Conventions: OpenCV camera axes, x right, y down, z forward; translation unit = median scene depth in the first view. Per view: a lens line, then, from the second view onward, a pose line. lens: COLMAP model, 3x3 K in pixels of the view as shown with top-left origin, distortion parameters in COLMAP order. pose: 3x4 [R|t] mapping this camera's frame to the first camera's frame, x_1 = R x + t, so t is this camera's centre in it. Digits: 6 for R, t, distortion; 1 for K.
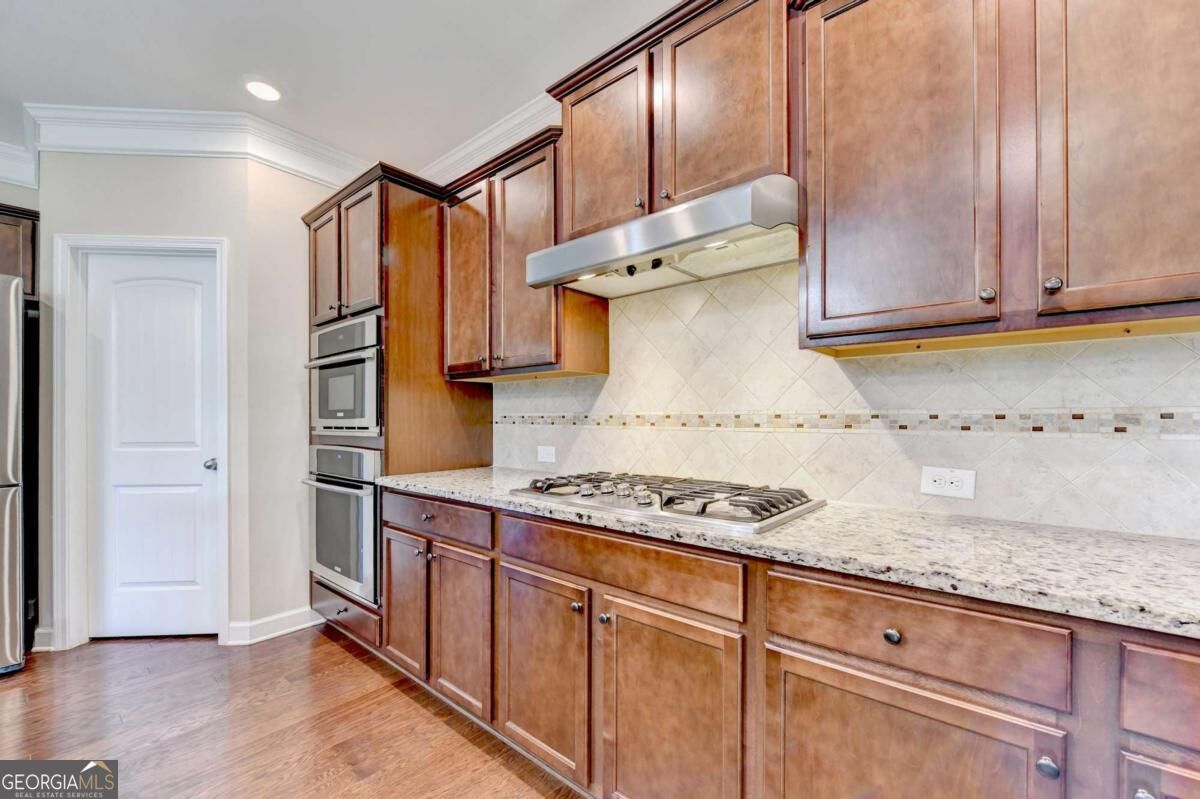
lens RADIAL K [[476.7, 0, 615.8], [0, 476.7, 419.6], [0, 0, 1]] dist [-0.011308, 0.000114]
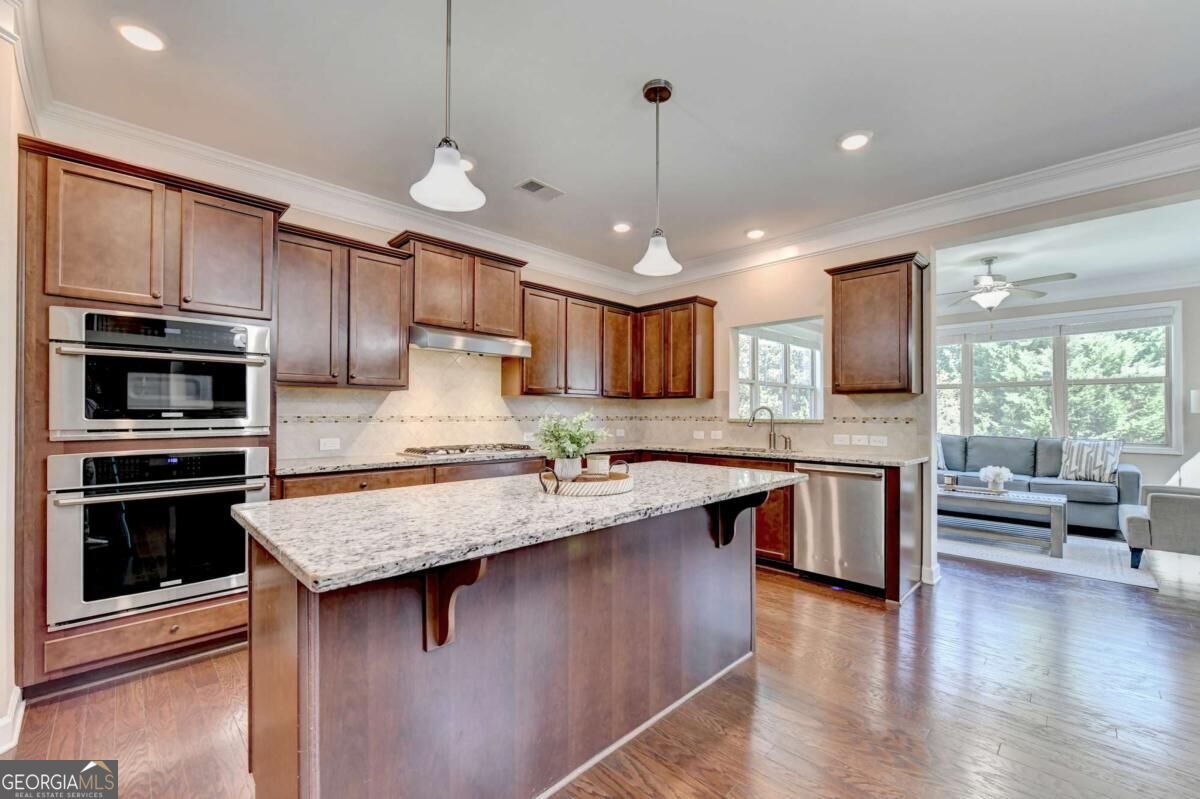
lens RADIAL K [[476.7, 0, 602.7], [0, 476.7, 411.2], [0, 0, 1]] dist [-0.011308, 0.000114]
pose [[0.101008, 0.008650, 0.994848, -2.255532], [0.001737, 0.999959, -0.008871, -0.013752], [-0.994884, 0.002624, 0.100989, 0.129084]]
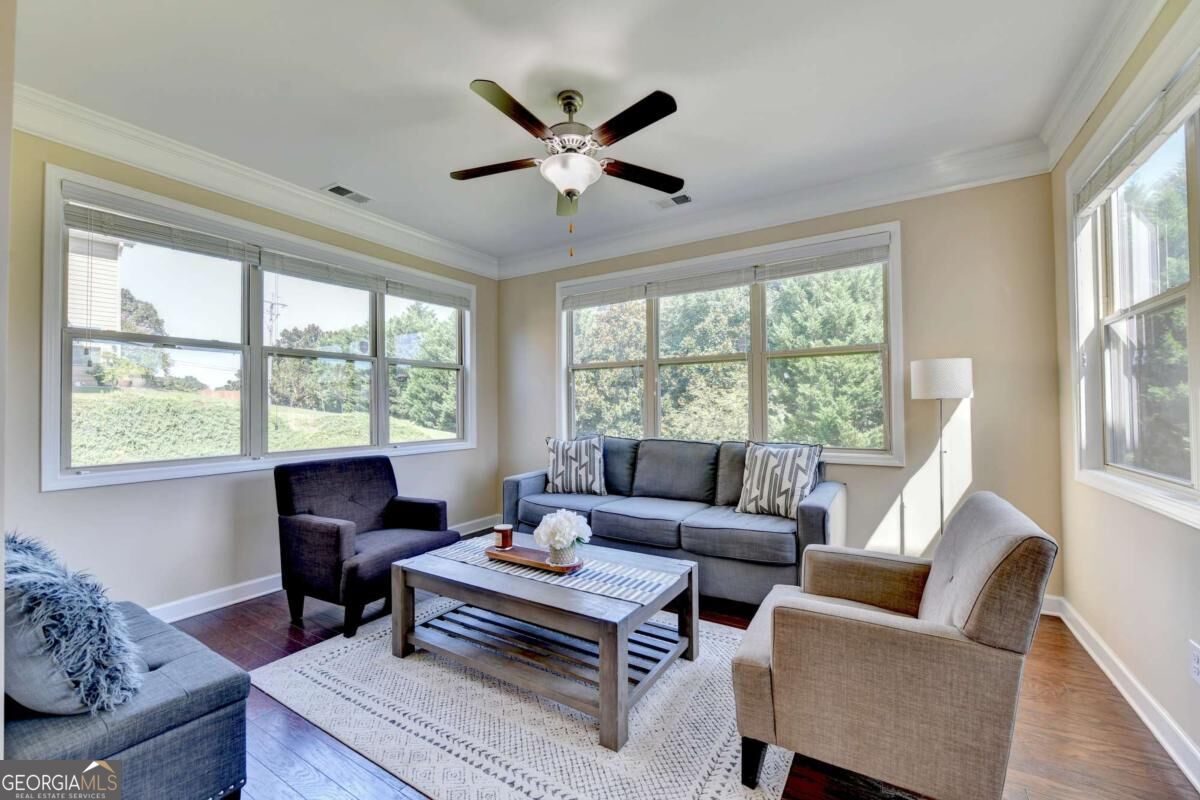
lens RADIAL K [[476.7, 0, 597.8], [0, 476.7, 400.8], [0, 0, 1]] dist [-0.011308, 0.000114]
pose [[-0.126845, 0.021363, 0.991693, -0.526036], [0.011656, 0.999731, -0.020045, 0.007923], [-0.991854, 0.009017, -0.127060, -1.918789]]
